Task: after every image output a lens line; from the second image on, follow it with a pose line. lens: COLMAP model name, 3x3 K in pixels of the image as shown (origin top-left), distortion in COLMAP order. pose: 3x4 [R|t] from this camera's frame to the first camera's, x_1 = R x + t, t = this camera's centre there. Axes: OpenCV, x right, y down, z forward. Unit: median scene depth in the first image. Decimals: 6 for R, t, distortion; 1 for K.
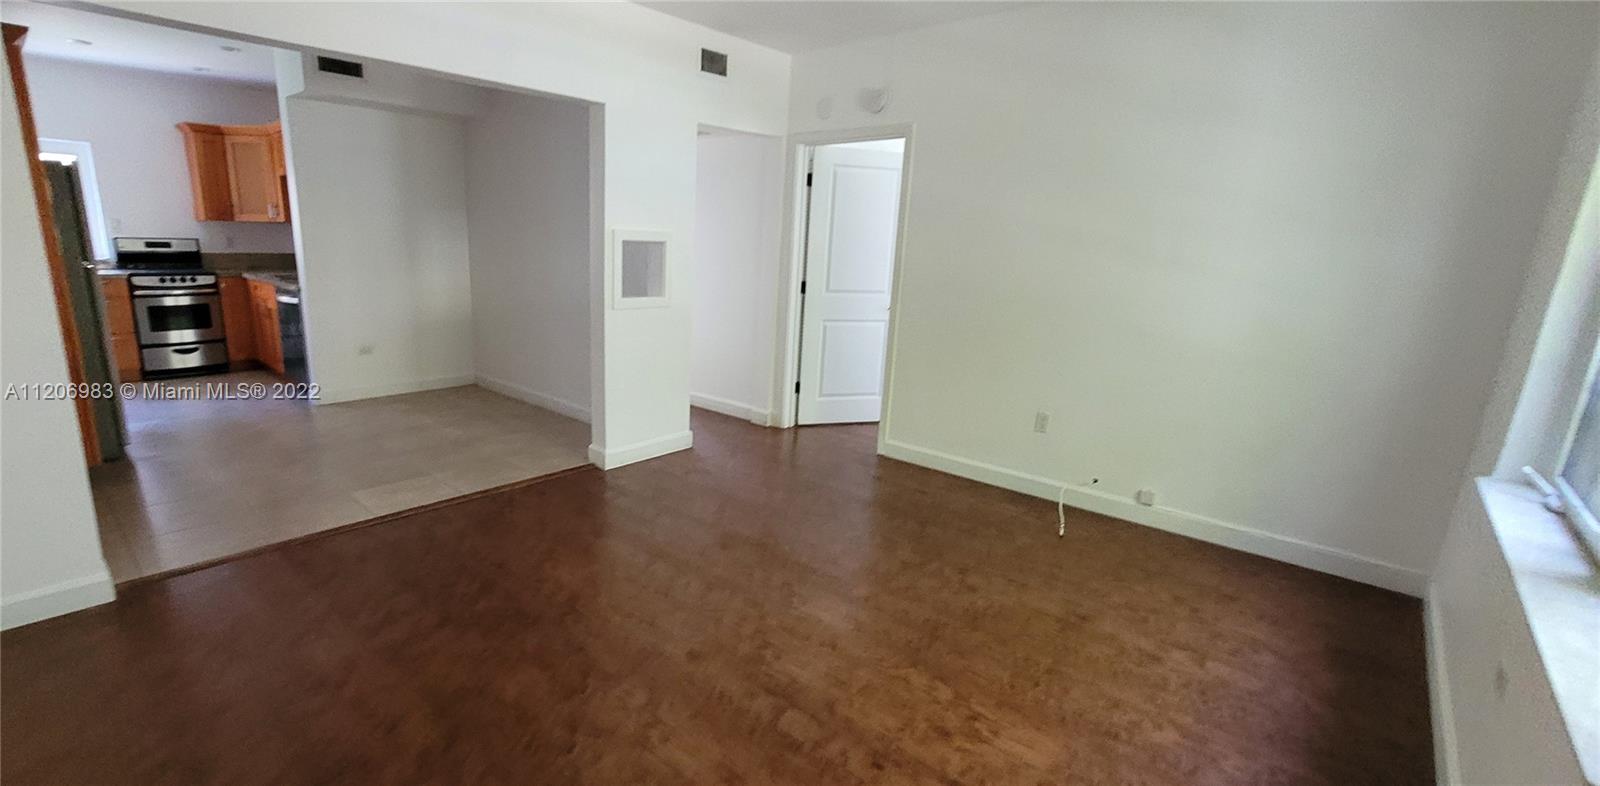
lens RADIAL K [[697.3, 0, 735.7], [0, 697.3, 400.3], [0, 0, 1]] dist [-0.004839, -0.000737]
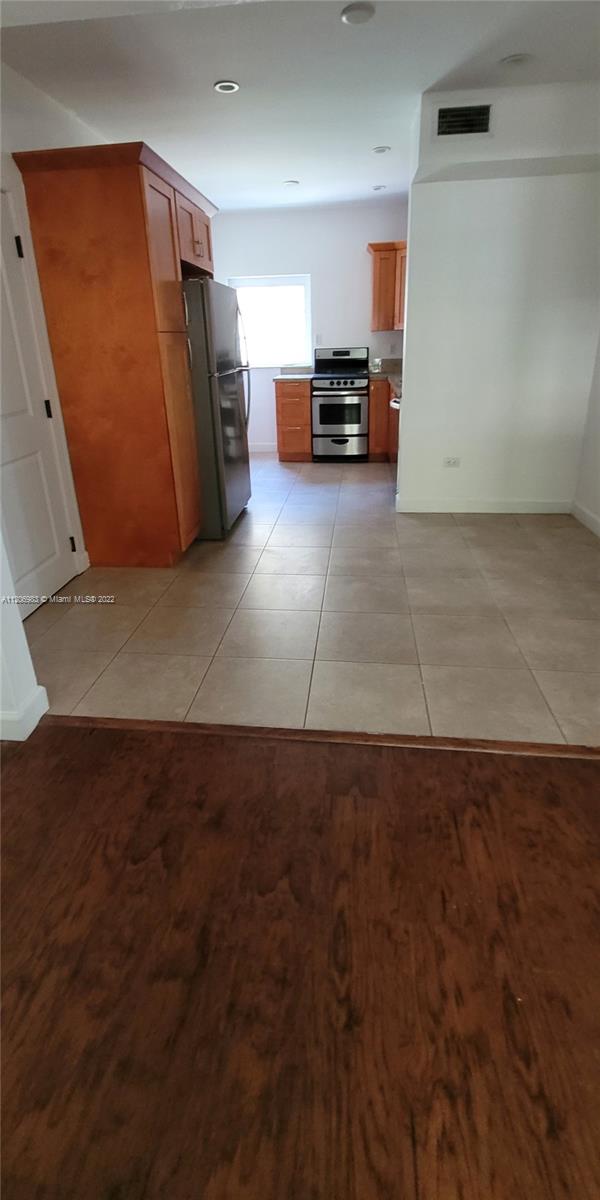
lens RADIAL K [[534.0, 0, 301.6], [0, 534.0, 520.8], [0, 0, 1]] dist [0.000857, 0.000001]
pose [[0.597310, 0.207442, -0.774719, -0.074746], [-0.138233, 0.978143, 0.155333, -0.071171], [0.790008, 0.014310, 0.612930, 0.368902]]
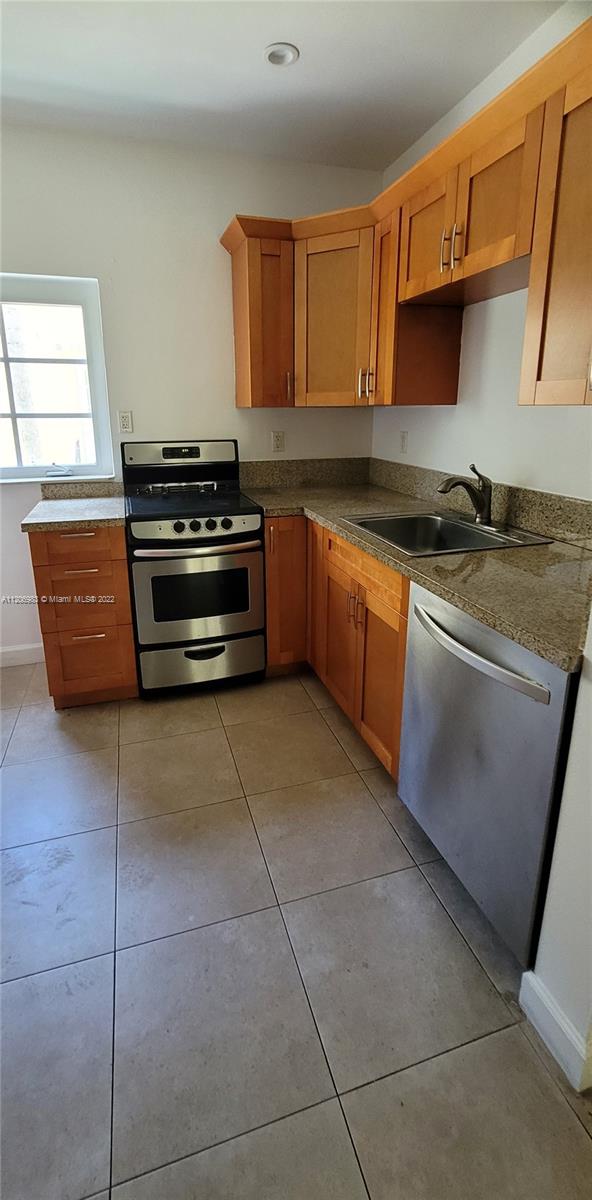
lens RADIAL K [[523.0, 0, 286.2], [0, 523.0, 547.2], [0, 0, 1]] dist [-0.004839, -0.000737]
pose [[0.860138, 0.091735, -0.501745, -0.538246], [-0.083099, 0.995754, 0.039601, -0.172527], [0.503247, 0.007632, 0.864109, 0.676854]]
